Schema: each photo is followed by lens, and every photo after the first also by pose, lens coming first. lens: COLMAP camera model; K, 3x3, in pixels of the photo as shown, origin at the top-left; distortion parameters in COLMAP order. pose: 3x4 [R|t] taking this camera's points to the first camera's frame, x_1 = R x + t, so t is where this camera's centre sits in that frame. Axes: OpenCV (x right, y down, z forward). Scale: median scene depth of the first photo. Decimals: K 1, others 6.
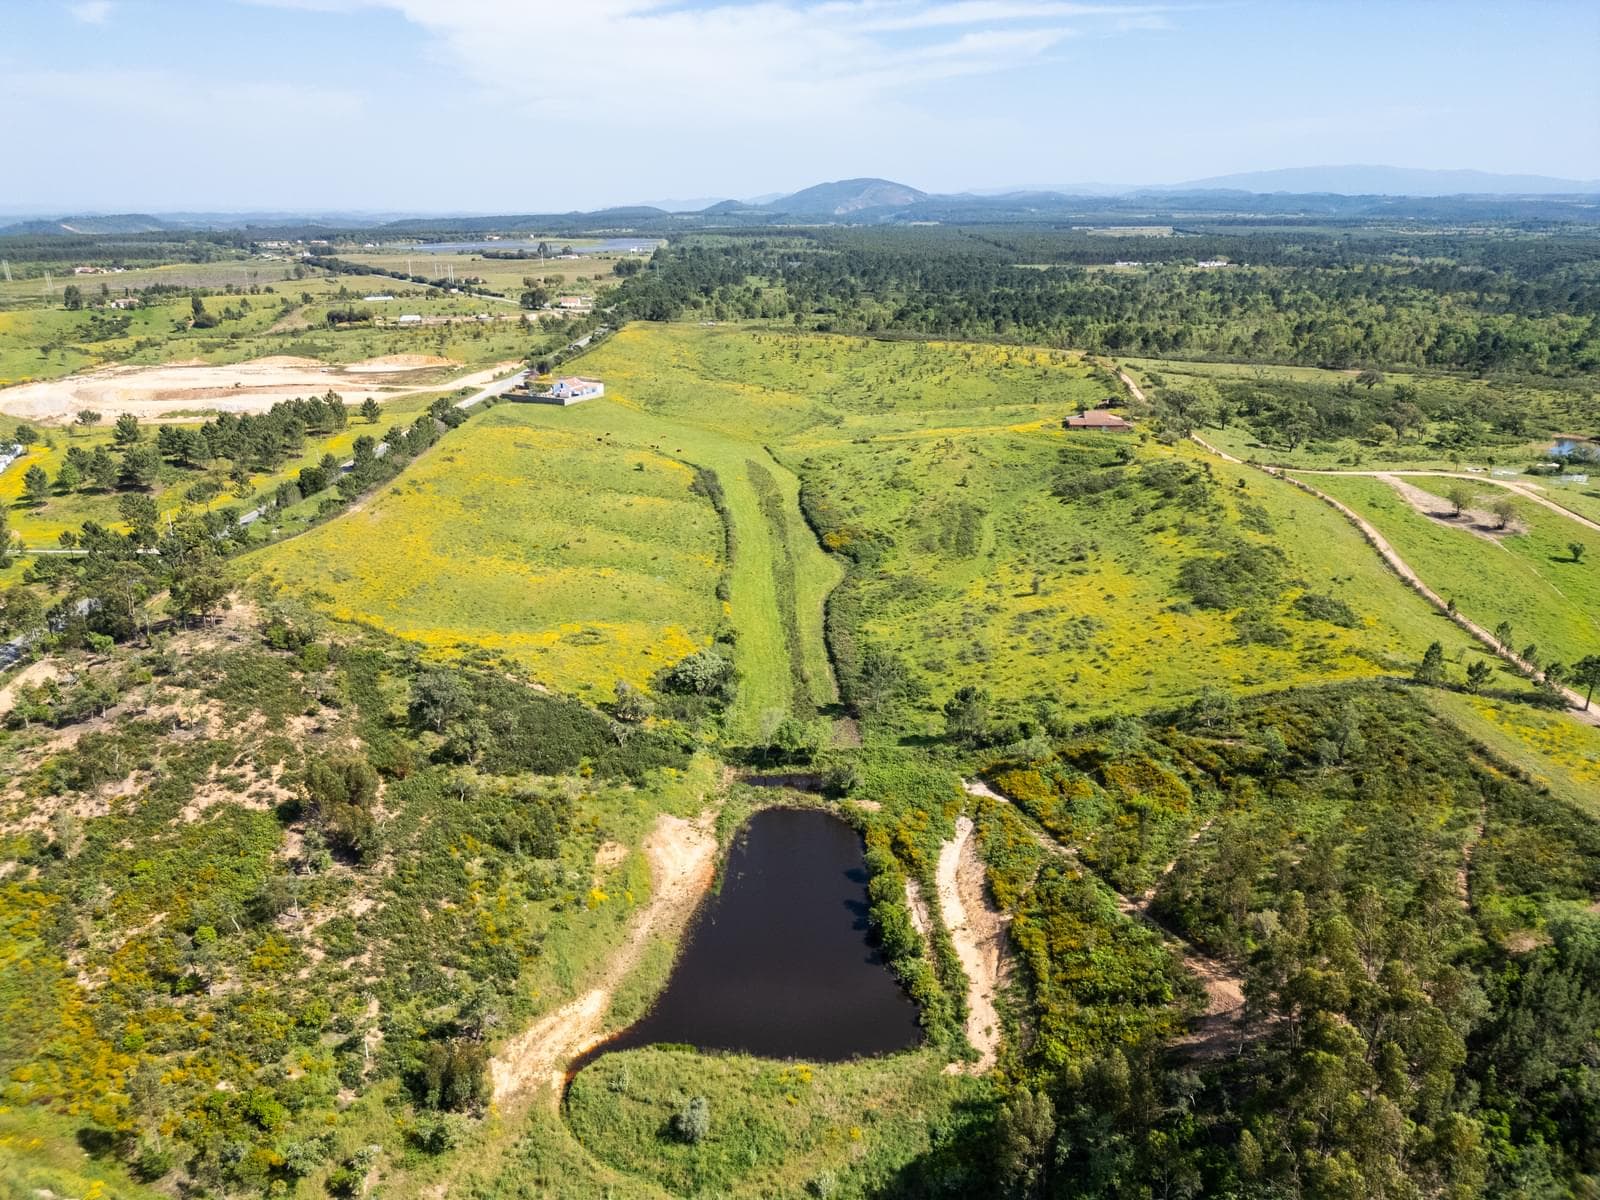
lens RADIAL K [[1108.5, 0, 801.5], [0, 1108.5, 621.1], [0, 0, 1]] dist [0.066680, -0.064250]
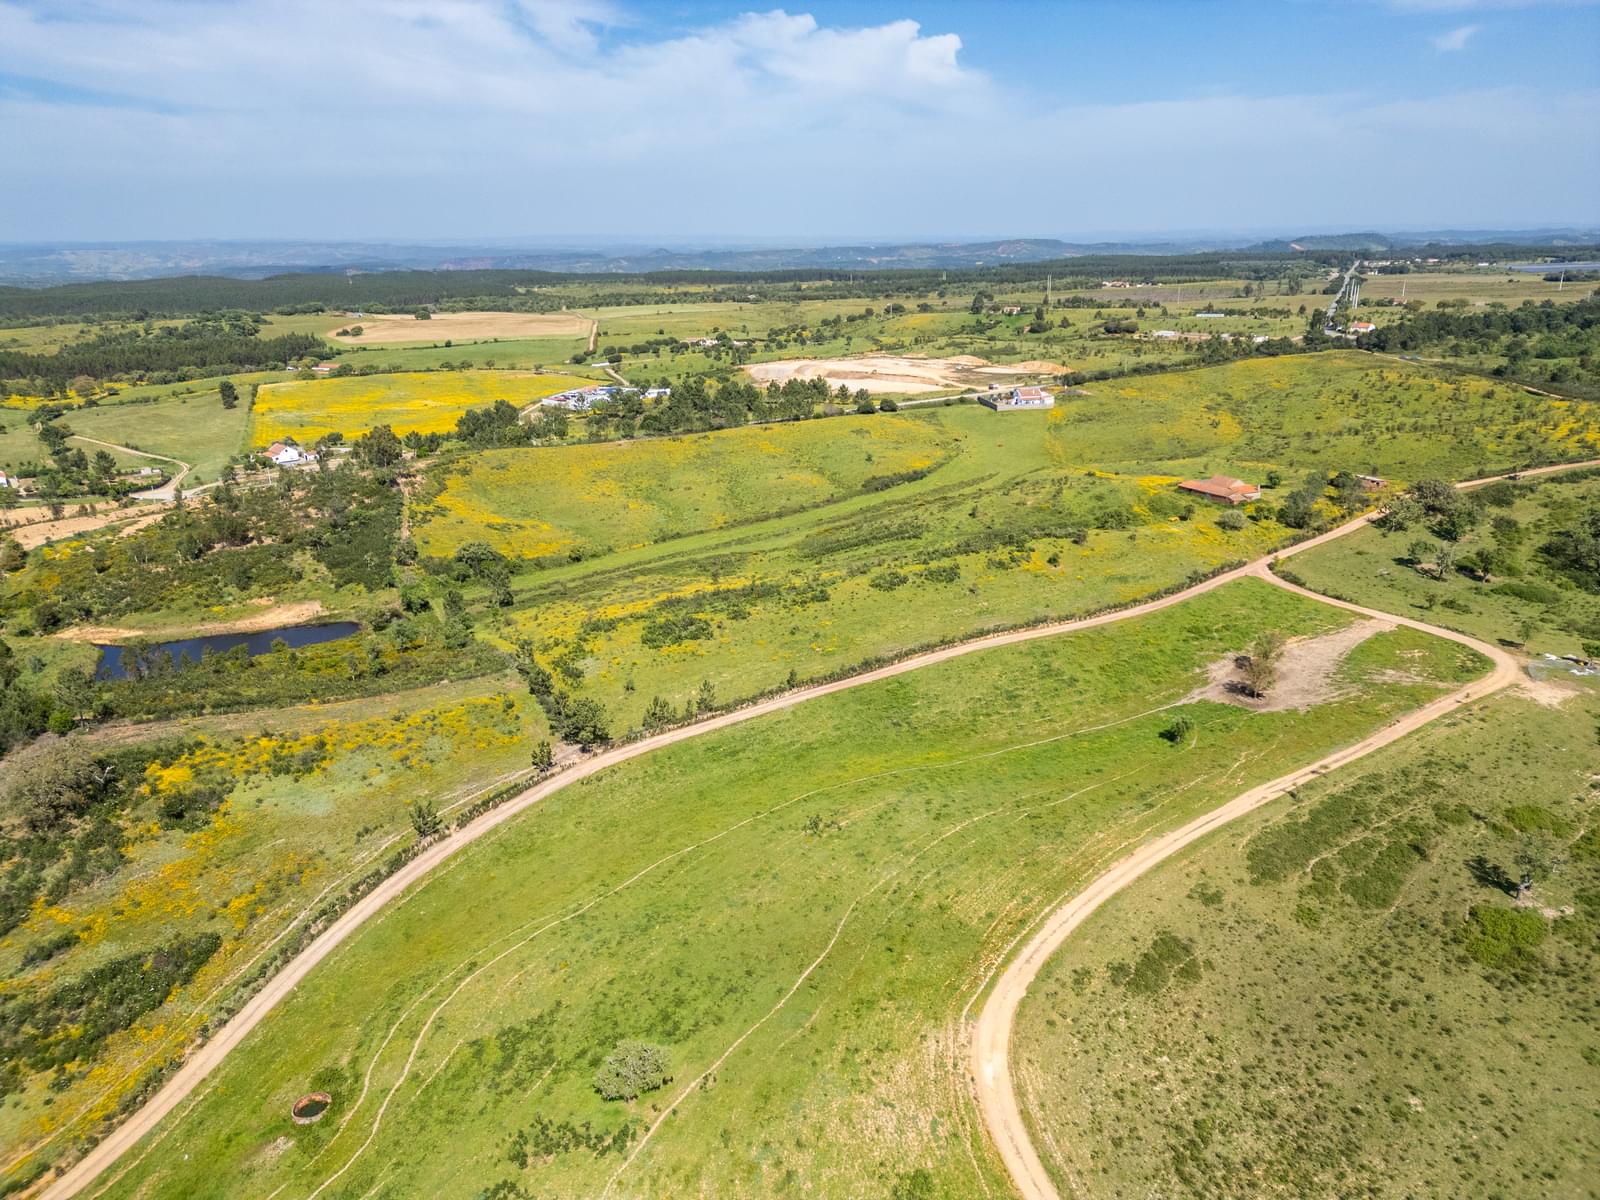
lens RADIAL K [[1117.7, 0, 800.0], [0, 1117.7, 600.0], [0, 0, 1]] dist [0.072845, -0.071621]
pose [[0.542325, 0.254411, -0.800724, 0.608292], [-0.280983, 0.953094, 0.112516, -0.083221], [0.791790, 0.163970, 0.588372, 0.214448]]
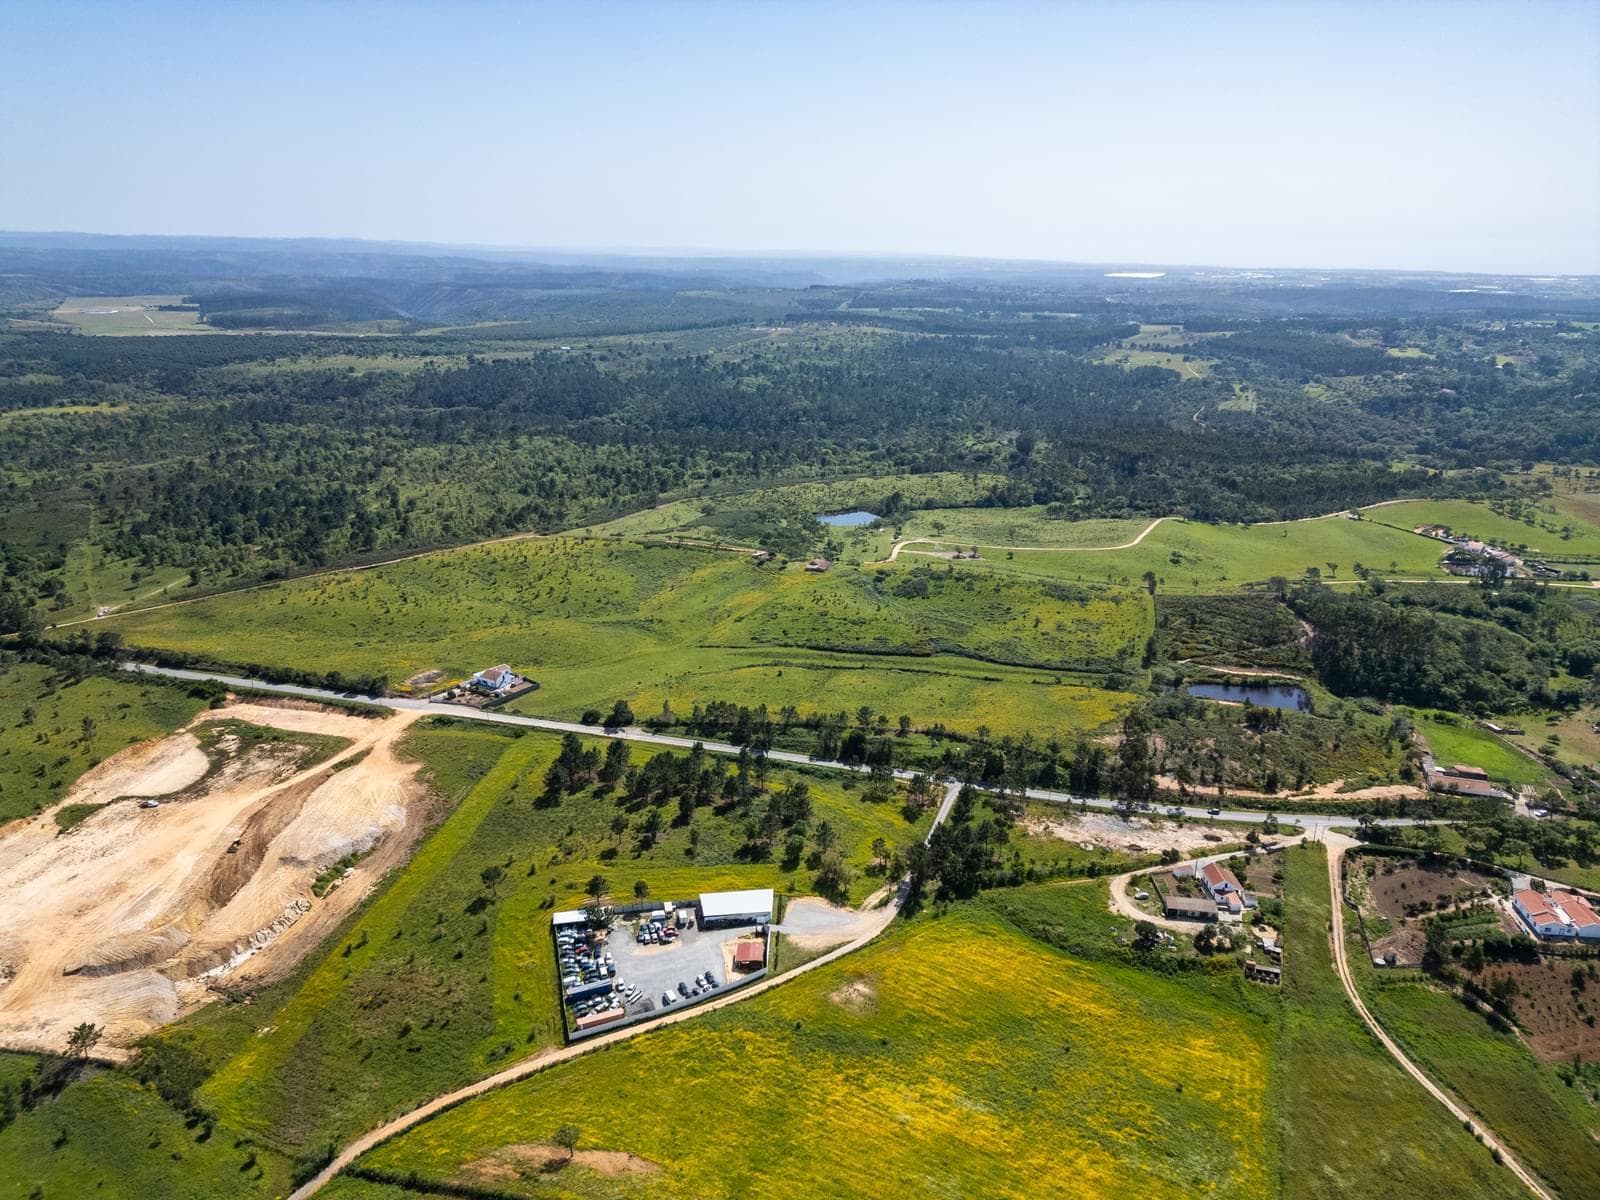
lens RADIAL K [[1108.5, 0, 801.5], [0, 1108.5, 621.1], [0, 0, 1]] dist [0.066680, -0.064250]
pose [[0.190806, -0.316479, 0.929212, -1.154807], [0.341400, 0.908904, 0.239458, -0.422575], [-0.920347, 0.271542, 0.281470, 0.408929]]
